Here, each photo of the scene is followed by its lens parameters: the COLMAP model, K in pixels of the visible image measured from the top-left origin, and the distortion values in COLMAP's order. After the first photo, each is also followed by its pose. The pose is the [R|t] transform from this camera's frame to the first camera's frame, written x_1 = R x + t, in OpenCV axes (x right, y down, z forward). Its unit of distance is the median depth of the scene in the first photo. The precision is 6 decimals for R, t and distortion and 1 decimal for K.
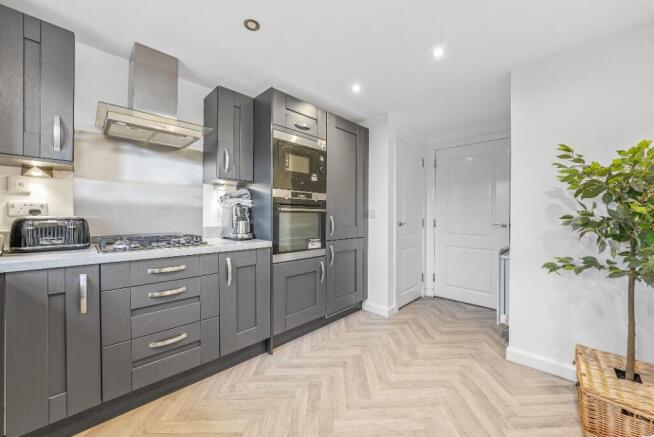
lens RADIAL K [[249.2, 0, 324.2], [0, 249.2, 218.4], [0, 0, 1]] dist [-0.009296, 0.000117]
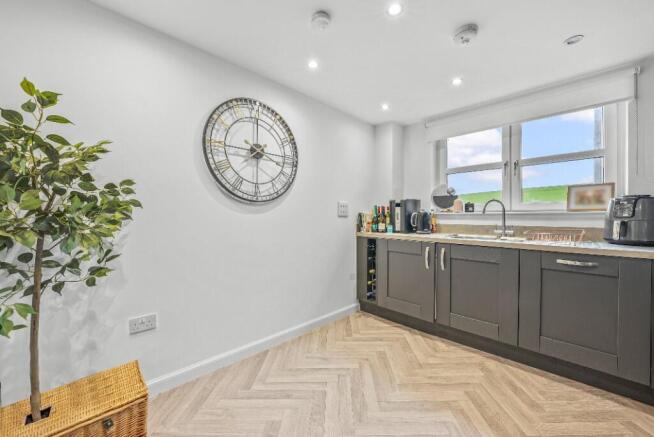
lens RADIAL K [[249.2, 0, 328.0], [0, 249.2, 215.8], [0, 0, 1]] dist [-0.009296, 0.000117]
pose [[-0.999984, -0.002633, 0.004960, 0.362778], [-0.002626, 0.999996, 0.001344, -0.003917], [-0.004963, 0.001331, -0.999987, 0.979166]]
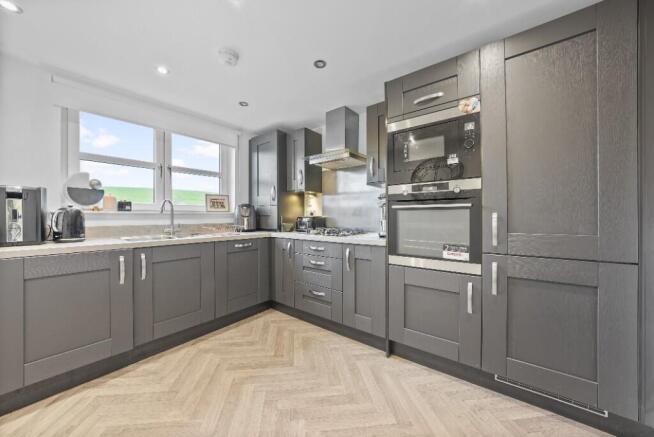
lens RADIAL K [[230.7, 0, 329.4], [0, 230.7, 216.9], [0, 0, 1]] dist [-0.013374, 0.001049]
pose [[0.124624, 0.001964, -0.992202, 0.636133], [-0.001344, 0.999997, 0.001811, -0.001426], [0.992203, 0.001108, 0.124626, 0.649798]]
